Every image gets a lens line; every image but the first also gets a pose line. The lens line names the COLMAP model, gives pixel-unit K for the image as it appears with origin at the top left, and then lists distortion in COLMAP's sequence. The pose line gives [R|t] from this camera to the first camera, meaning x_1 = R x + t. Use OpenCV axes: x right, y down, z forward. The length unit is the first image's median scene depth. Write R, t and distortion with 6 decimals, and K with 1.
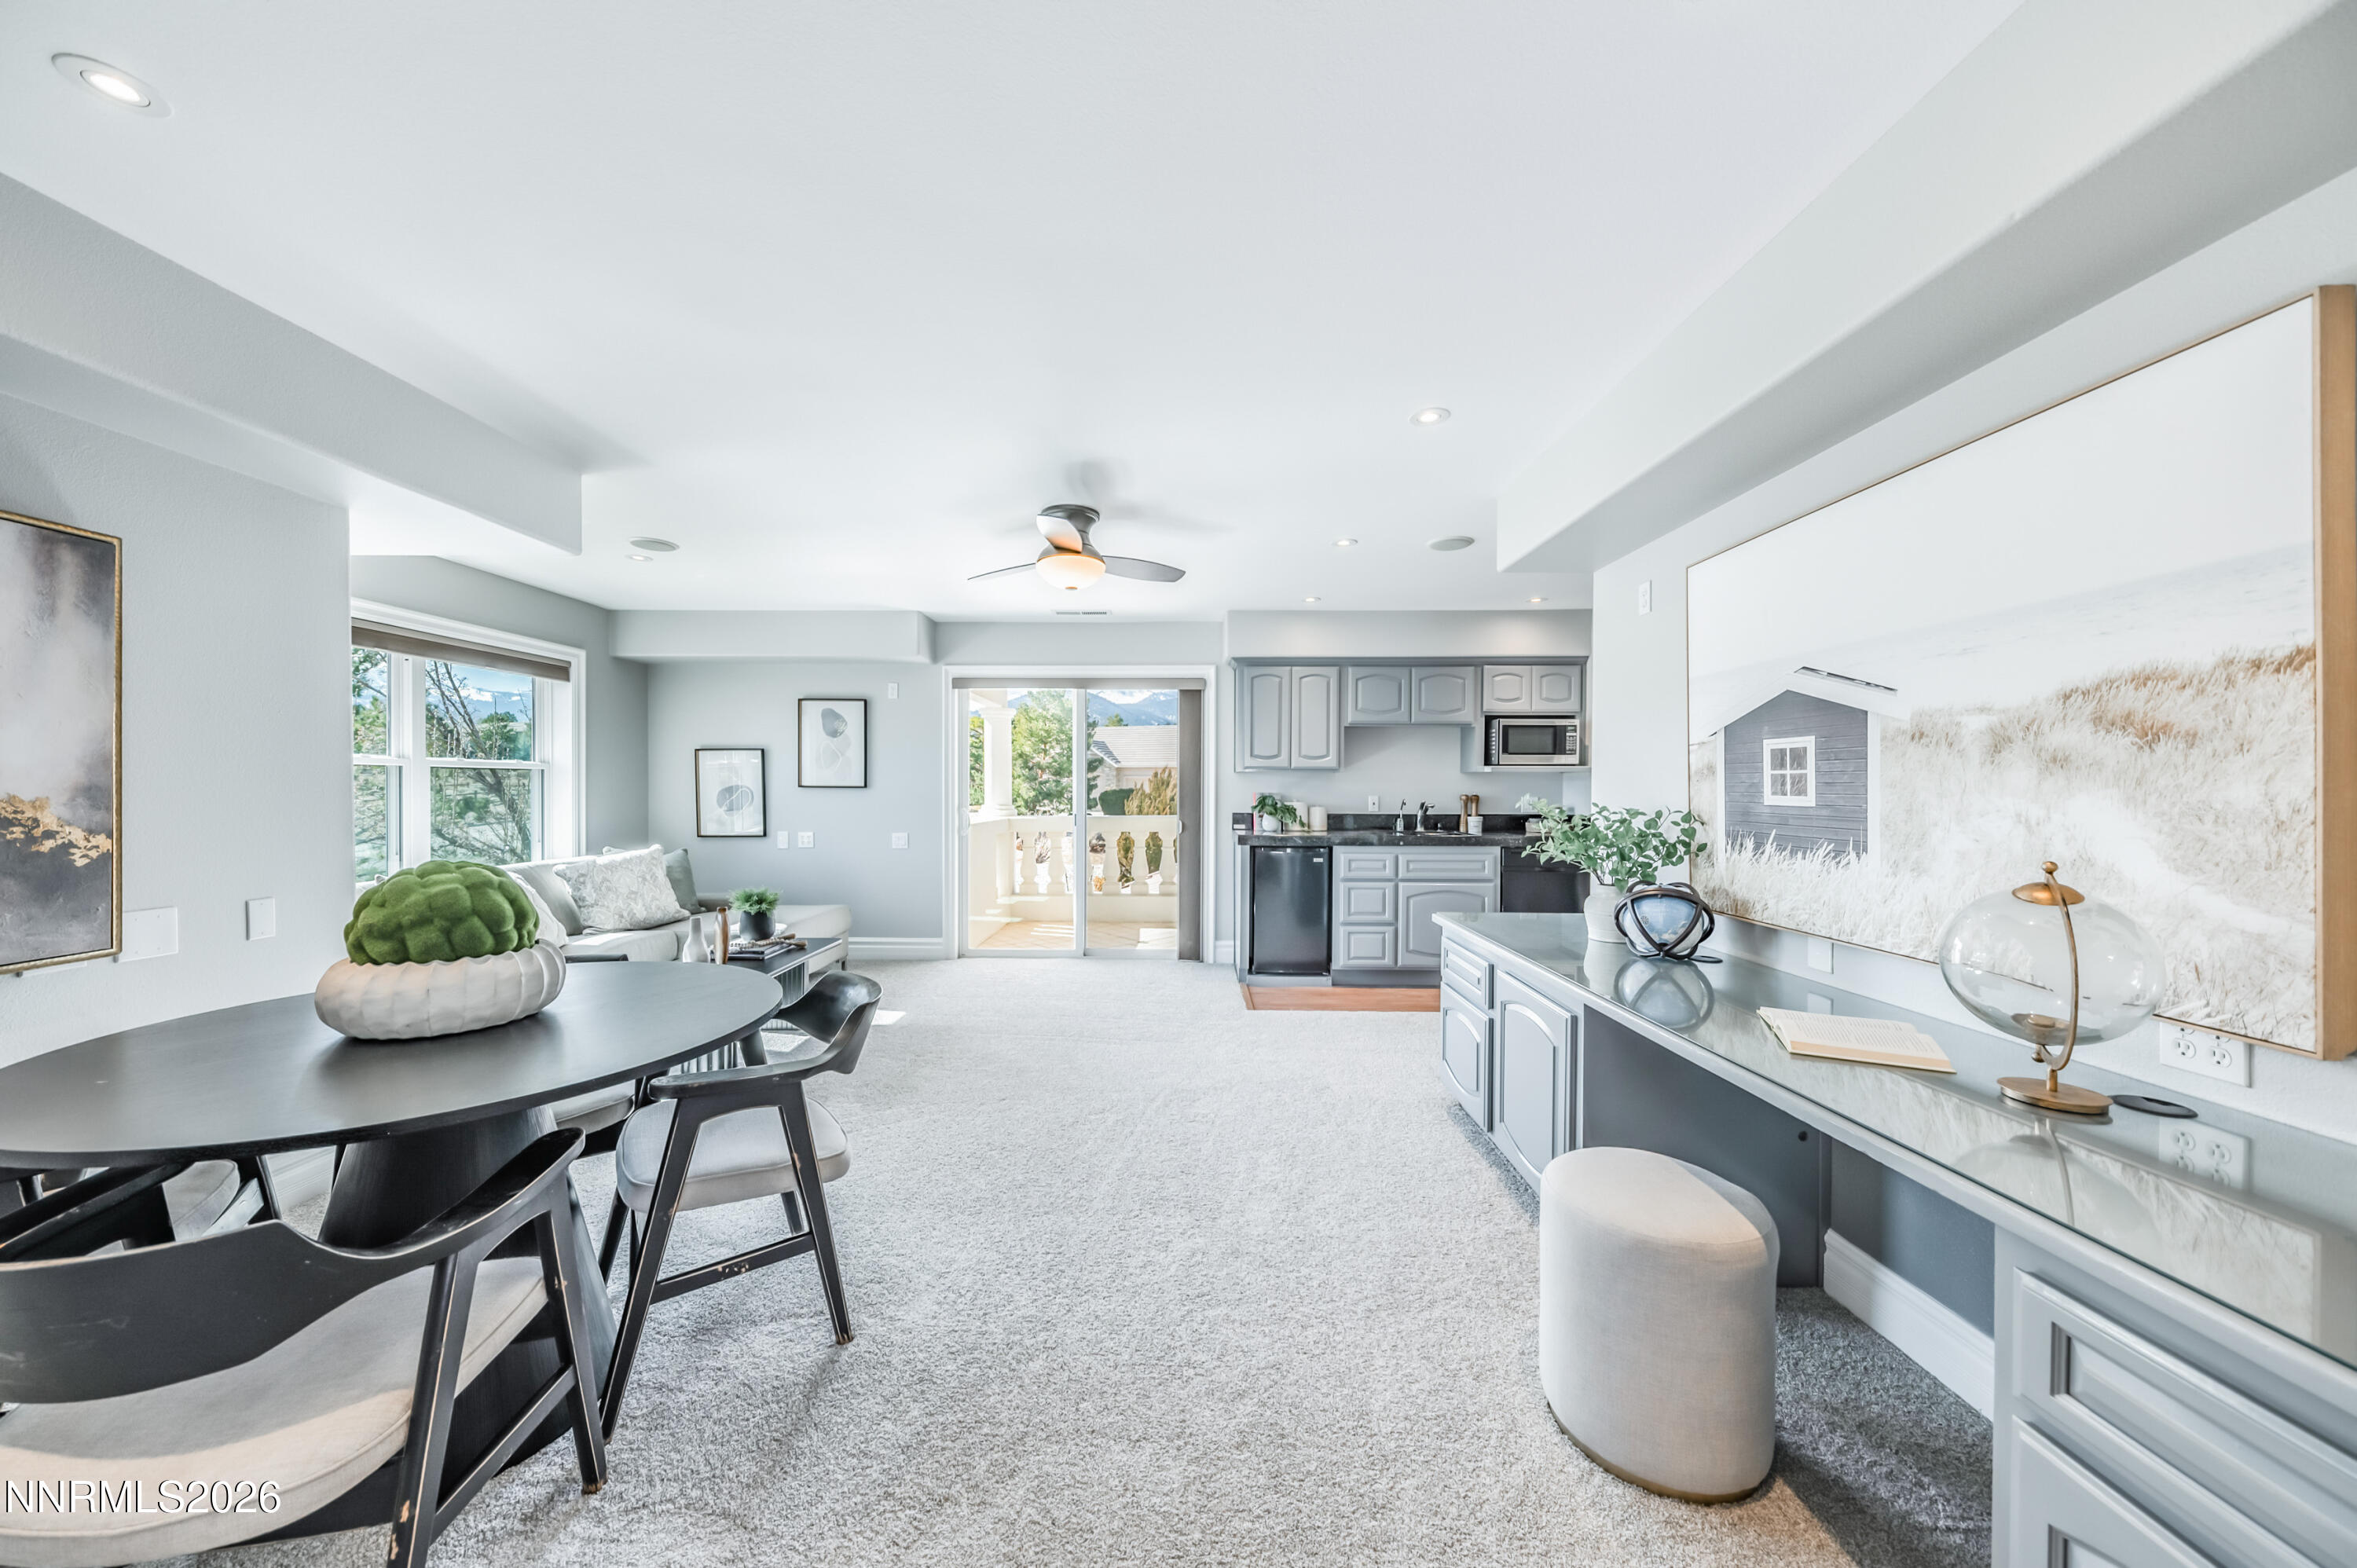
lens RADIAL K [[828.1, 0, 1178.5], [0, 828.1, 784.0], [0, 0, 1]] dist [0.000242, -0.000041]
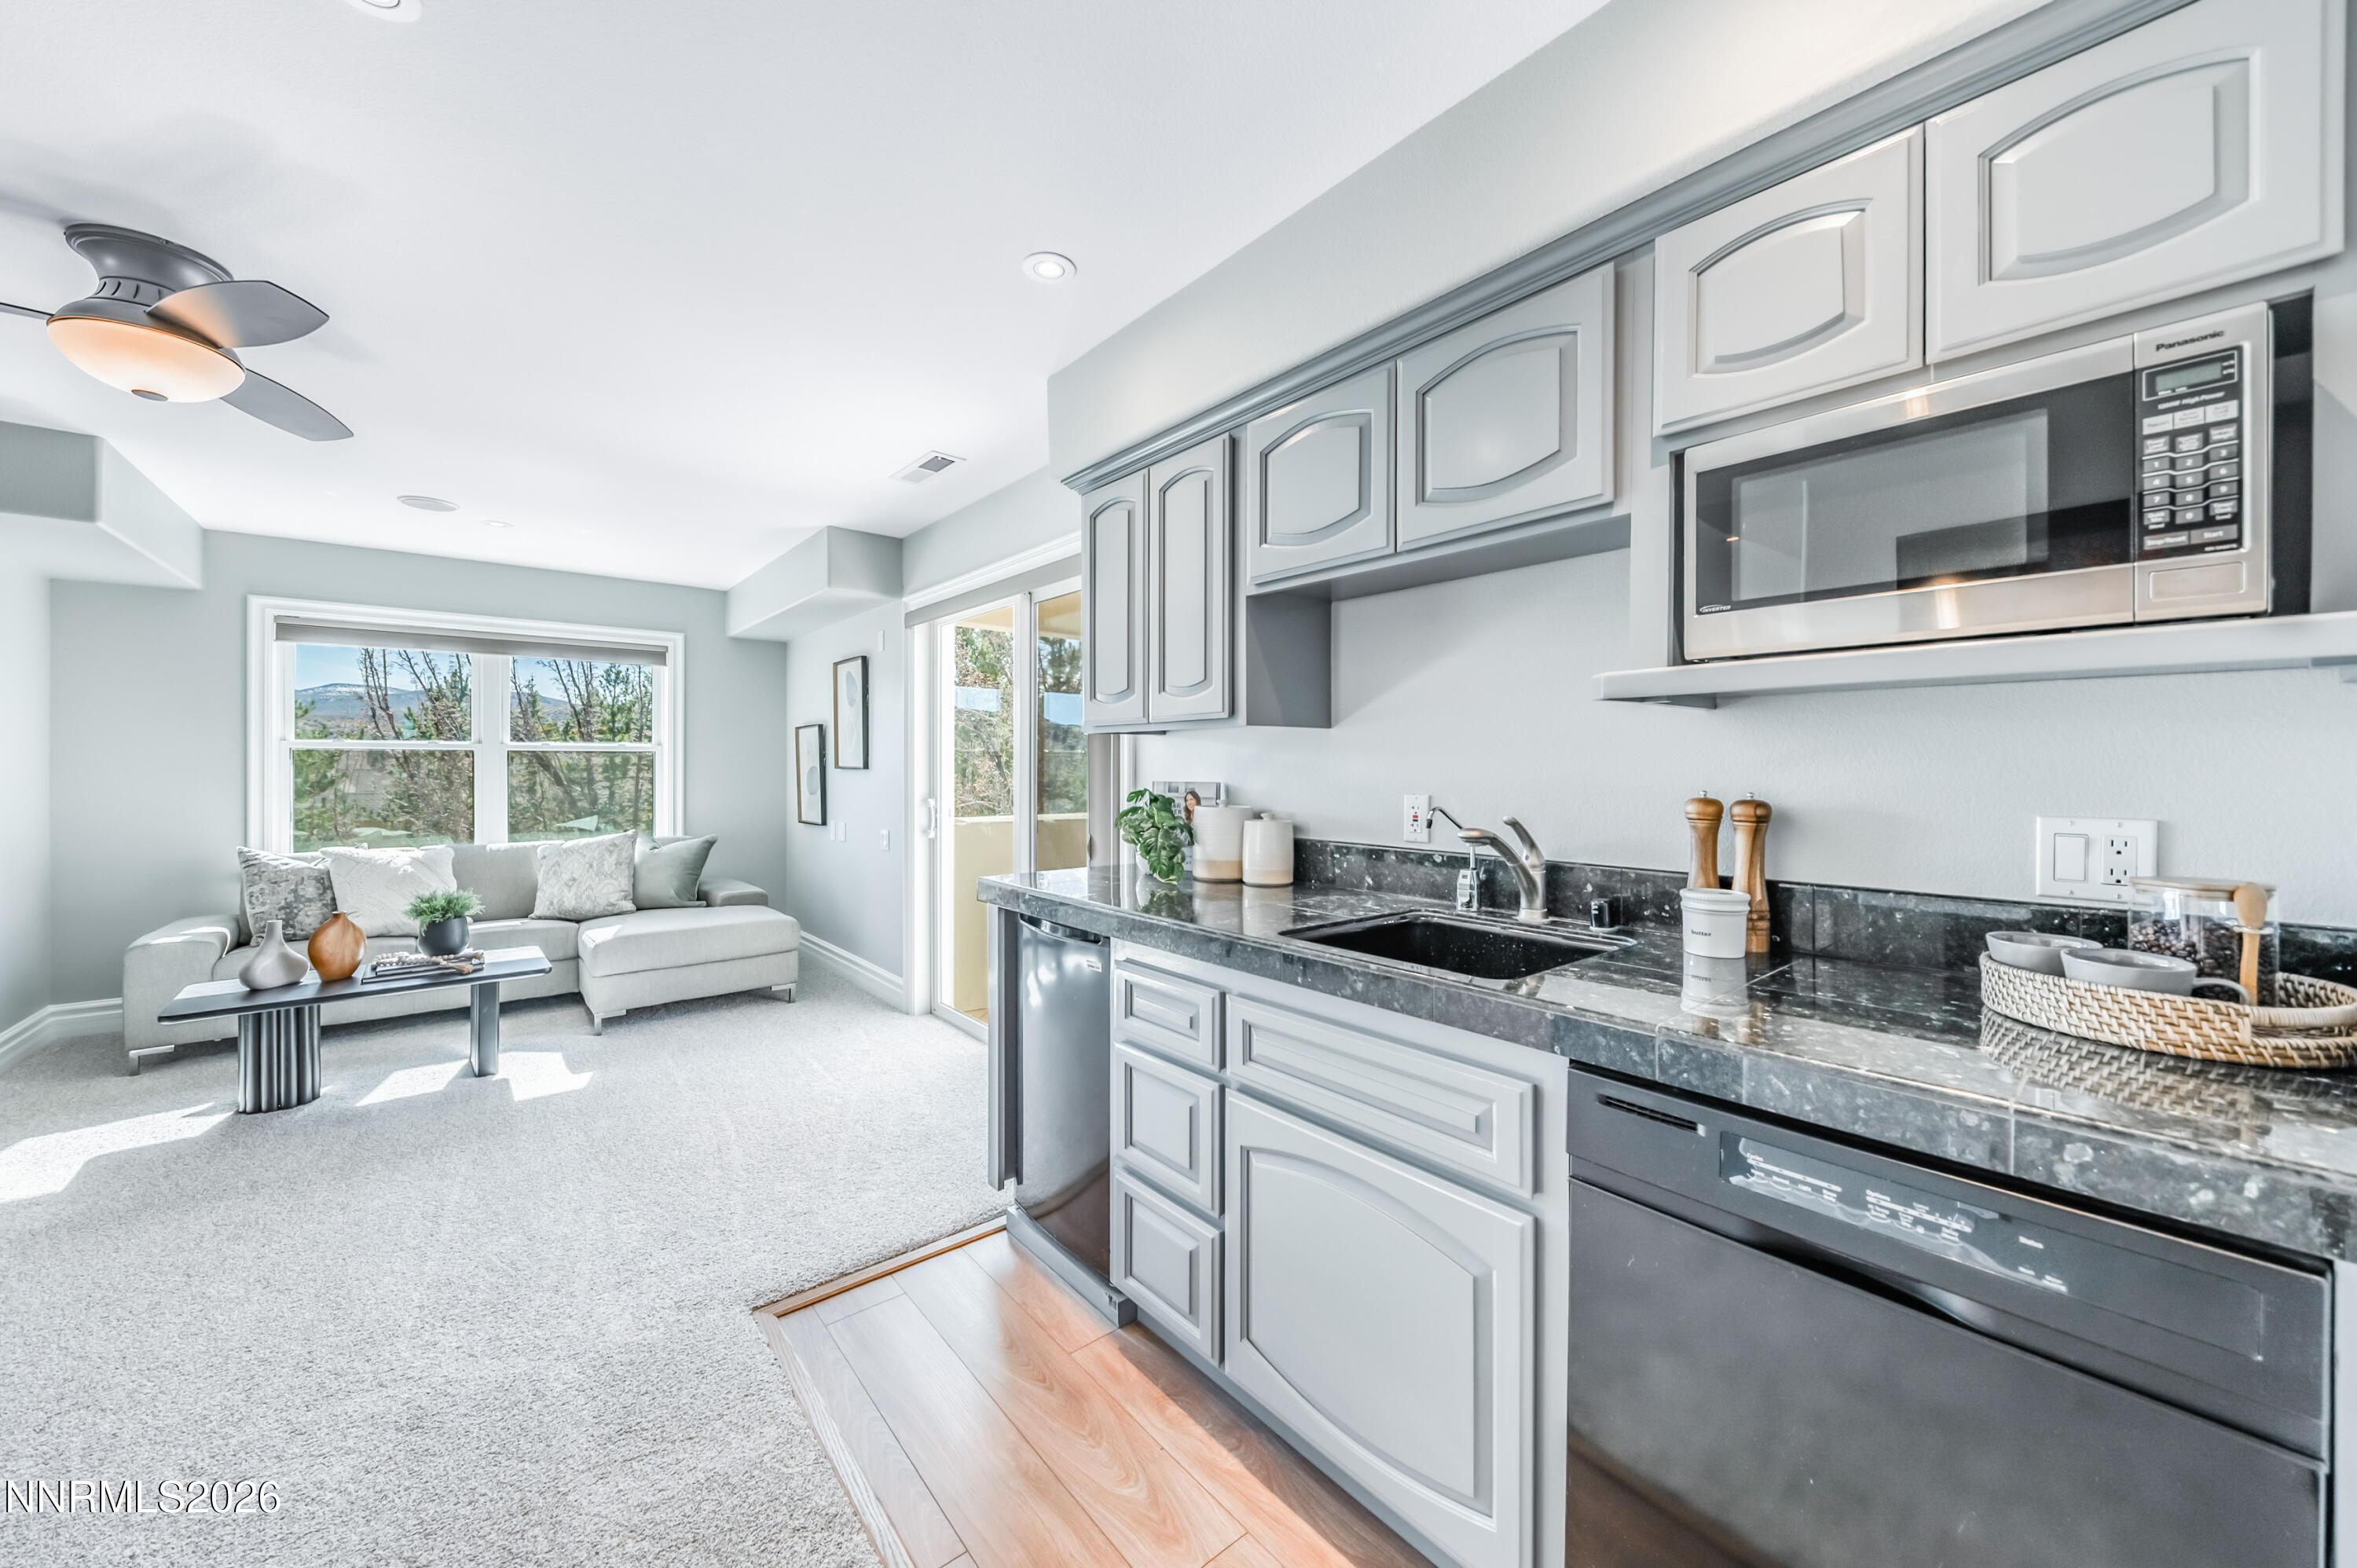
lens RADIAL K [[866.8, 0, 1181.8], [0, 866.8, 761.7], [0, 0, 1]] dist [0.000184, -0.000014]
pose [[0.650012, -0.006192, -0.759899, 0.466549], [0.003654, 0.999981, -0.005022, 0.002689], [0.759915, 0.000488, 0.650022, 0.746903]]
